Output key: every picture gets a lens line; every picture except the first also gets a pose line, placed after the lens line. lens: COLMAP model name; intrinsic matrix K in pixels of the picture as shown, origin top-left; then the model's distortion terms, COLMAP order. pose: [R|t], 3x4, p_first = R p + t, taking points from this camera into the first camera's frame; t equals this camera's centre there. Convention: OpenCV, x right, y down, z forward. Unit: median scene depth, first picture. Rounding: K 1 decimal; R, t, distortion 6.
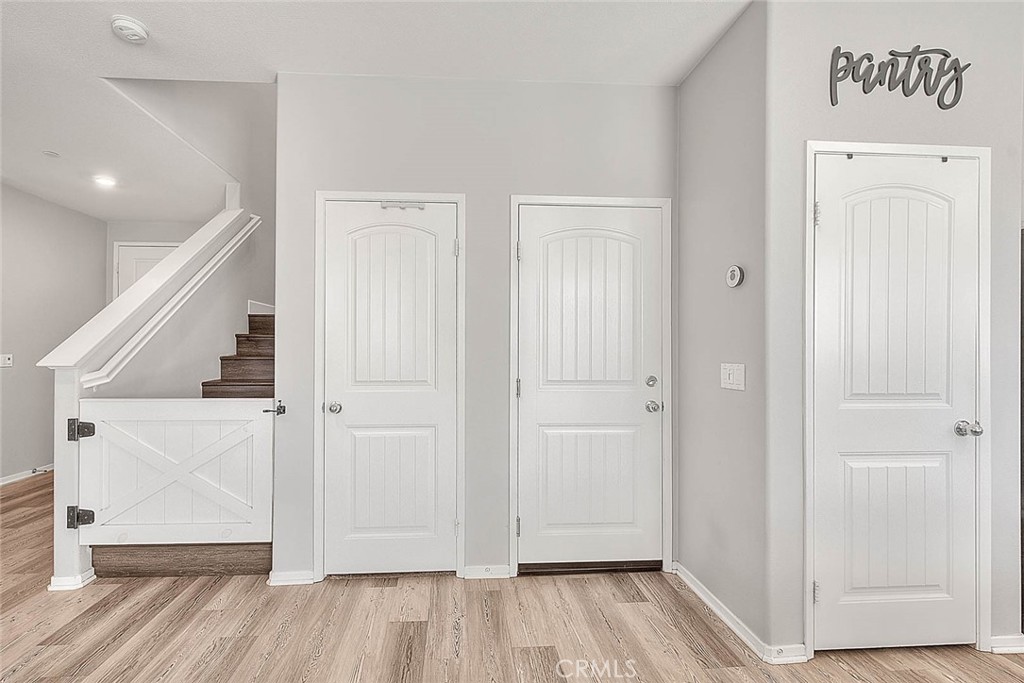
lens RADIAL K [[428.8, 0, 482.2], [0, 428.8, 344.8], [0, 0, 1]] dist [0.001121, -0.002174]
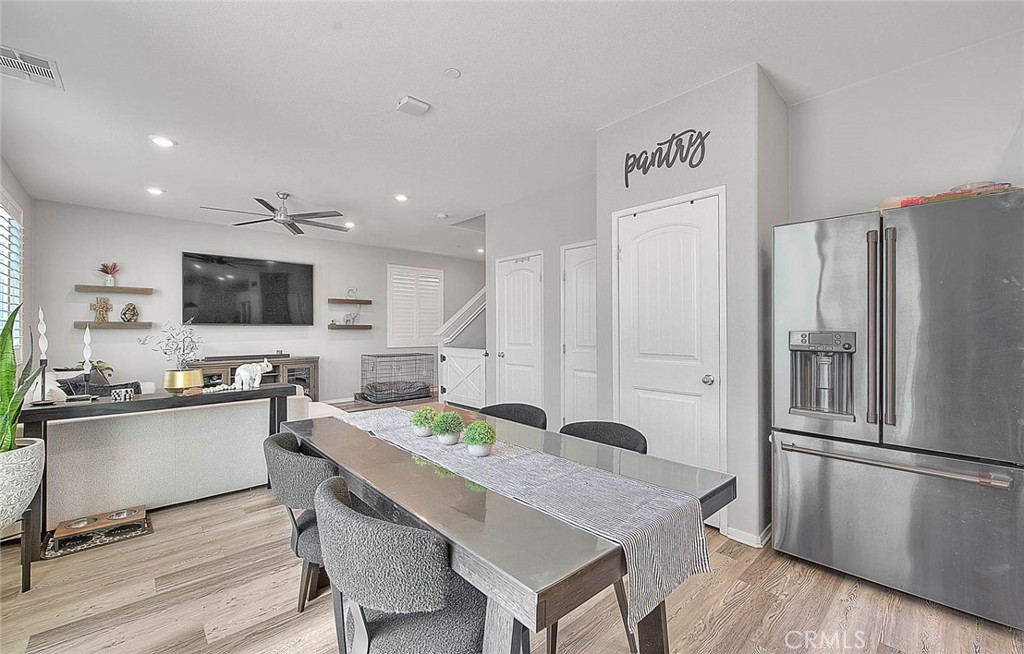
lens RADIAL K [[435.5, 0, 496.6], [0, 435.5, 335.0], [0, 0, 1]] dist [0.001151, 0.001586]
pose [[0.595343, 0.006613, -0.803445, 1.572367], [0.011638, 0.999790, 0.016853, 0.005041], [0.803388, -0.019384, 0.595141, -0.402572]]
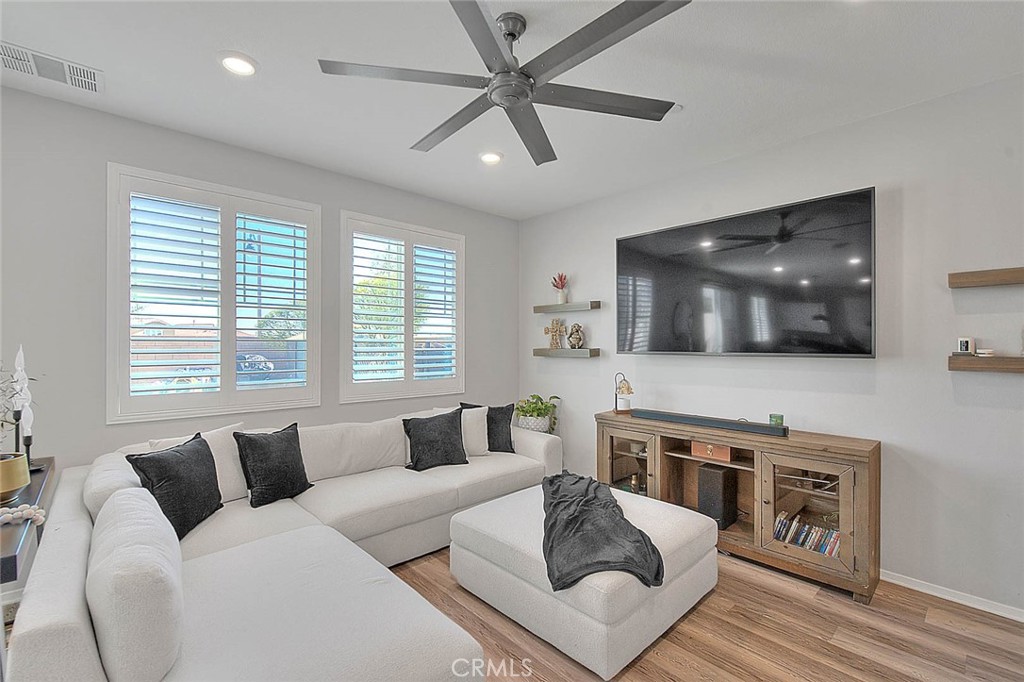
lens RADIAL K [[444.1, 0, 493.3], [0, 444.1, 336.2], [0, 0, 1]] dist [-0.004399, -0.000228]
pose [[-0.783846, -0.015257, -0.620768, -0.374122], [0.005807, 0.999474, -0.031897, -0.052382], [0.620929, -0.028608, -0.783345, 0.737786]]
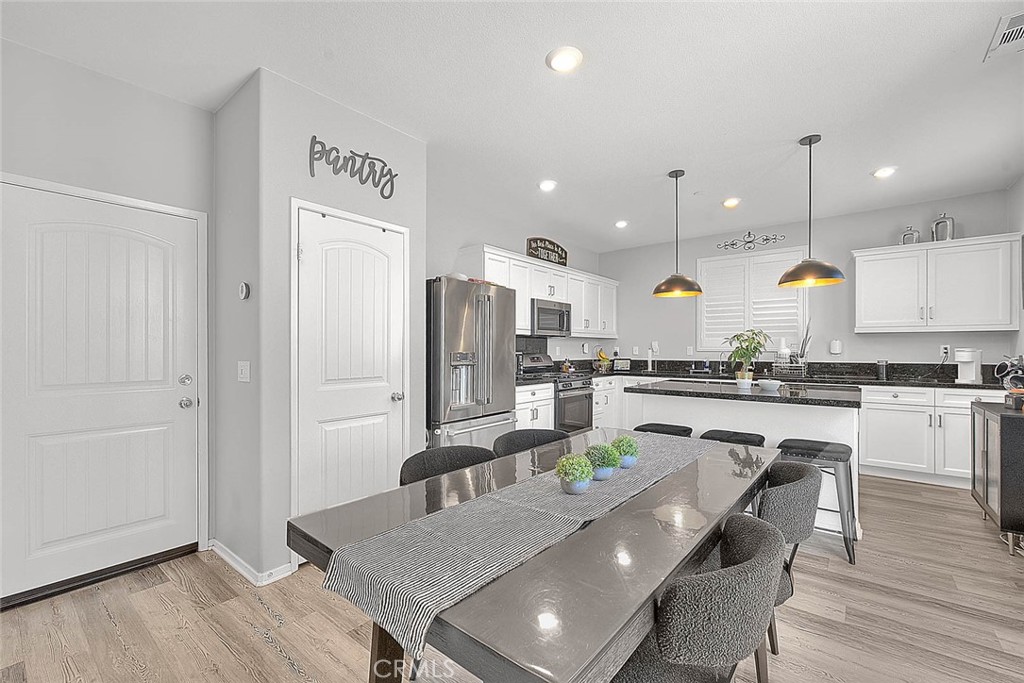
lens RADIAL K [[428.8, 0, 515.3], [0, 428.8, 352.7], [0, 0, 1]] dist [0.001121, -0.002174]
pose [[0.672963, -0.010354, 0.739603, 0.179956], [-0.005243, 0.999810, 0.018768, -0.006688], [-0.739657, -0.016508, 0.672781, -0.370259]]
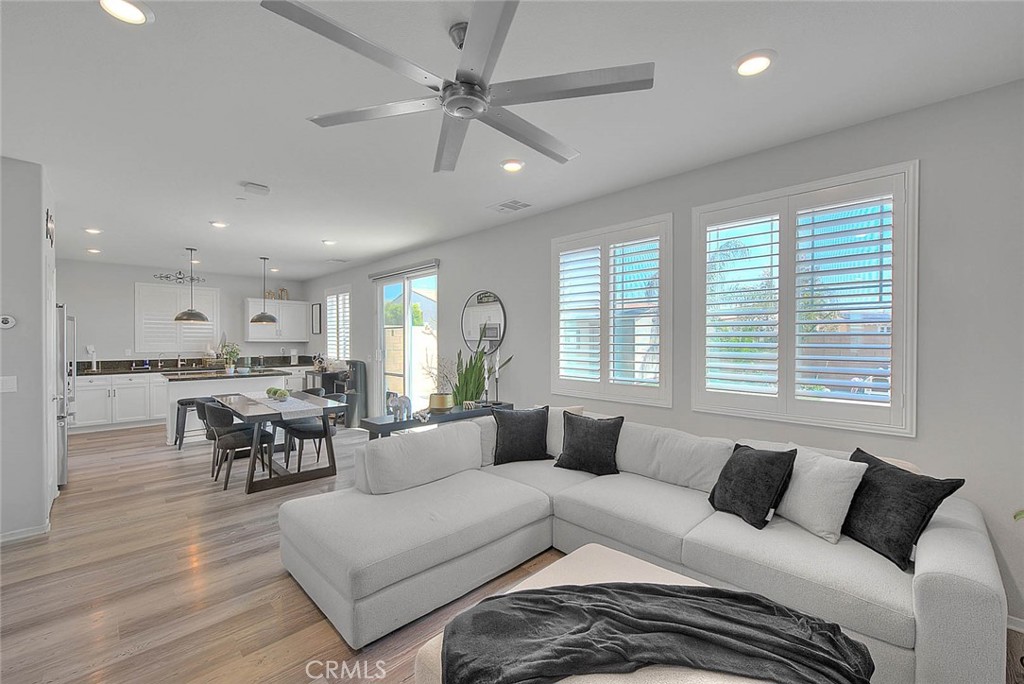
lens RADIAL K [[404.4, 0, 509.9], [0, 404.4, 339.1], [0, 0, 1]] dist [-0.007737, -0.000020]
pose [[-0.671401, -0.002264, 0.741091, -1.603207], [-0.010872, 0.999918, -0.006795, -0.096563], [-0.741015, -0.012620, -0.671370, 0.542242]]
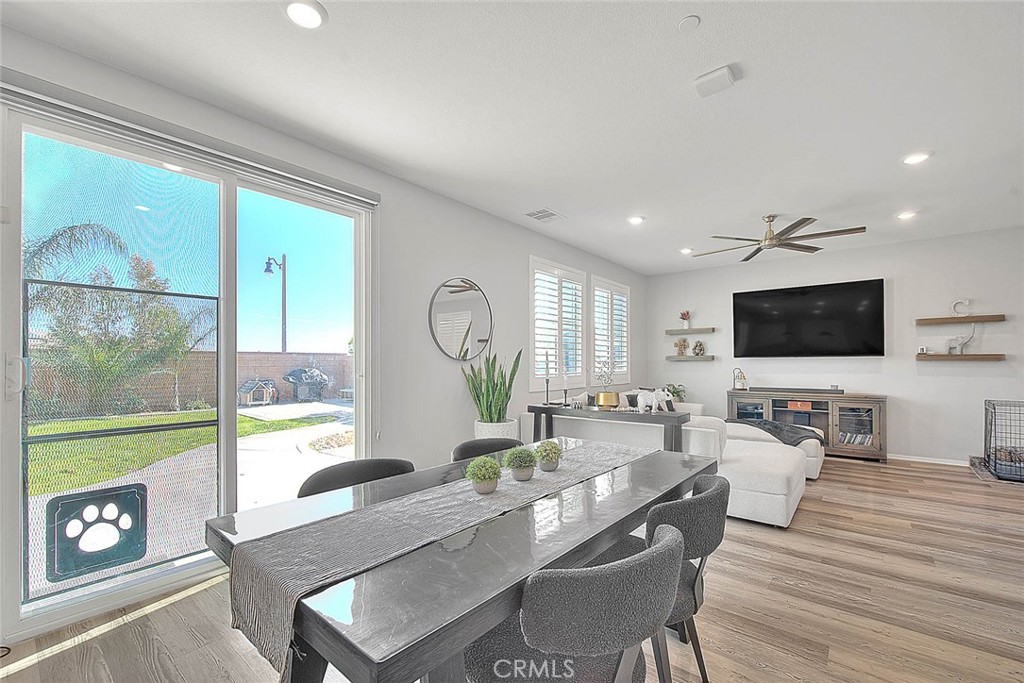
lens RADIAL K [[428.8, 0, 499.2], [0, 428.8, 352.8], [0, 0, 1]] dist [0.001121, -0.002174]
pose [[-0.695239, -0.017799, -0.718558, 1.493764], [0.009833, 0.999364, -0.034269, 0.017623], [0.718711, -0.030891, -0.694622, 0.568017]]
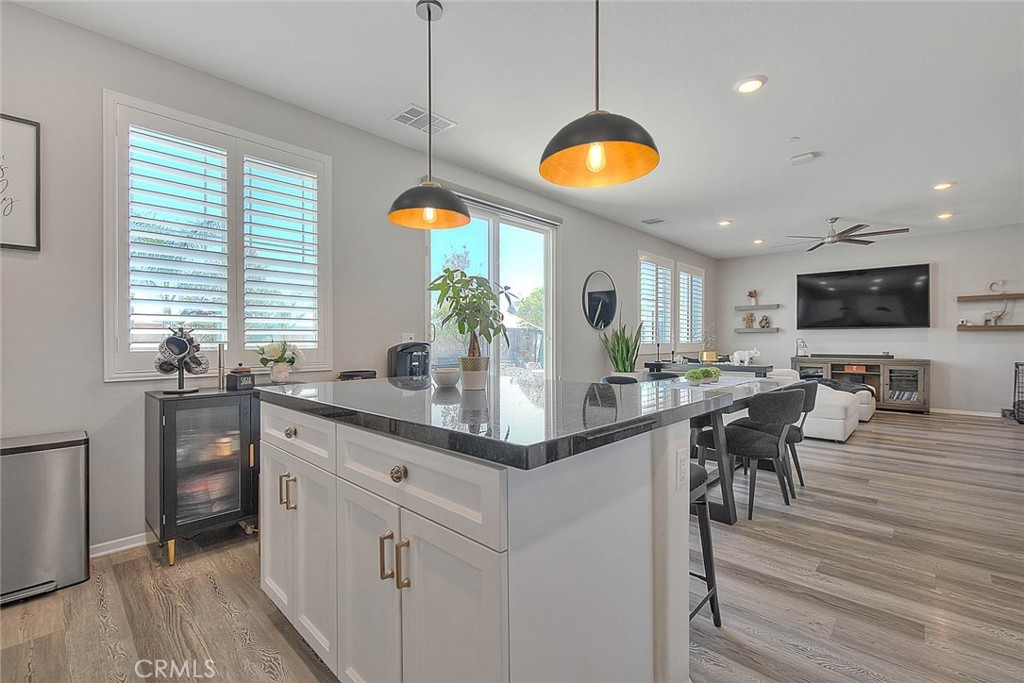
lens RADIAL K [[428.8, 0, 503.8], [0, 428.8, 333.6], [0, 0, 1]] dist [0.001121, -0.002174]
pose [[-0.748815, -0.010673, -0.662693, 2.404959], [0.007083, 0.999684, -0.024103, 0.069128], [0.662741, -0.022743, -0.748504, 0.719534]]
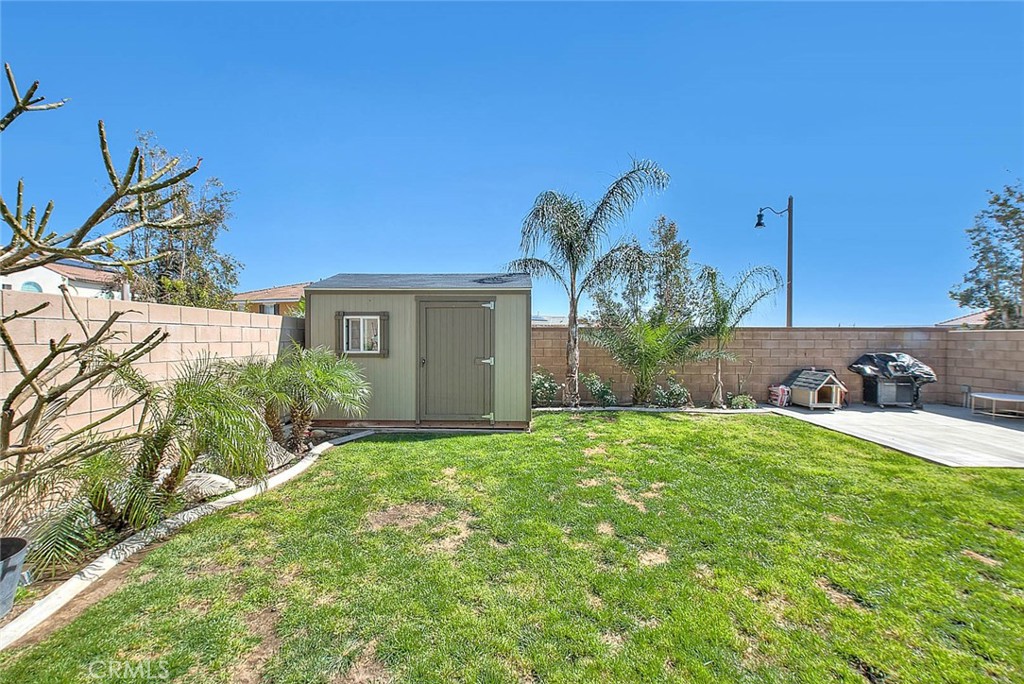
lens RADIAL K [[404.4, 0, 511.8], [0, 404.4, 341.2], [0, 0, 1]] dist [-0.007737, -0.000020]
pose [[-0.997125, -0.008137, 0.075338, 2.236240], [-0.007529, 0.999937, 0.008351, -0.149059], [-0.075401, 0.007760, -0.997123, -2.650490]]
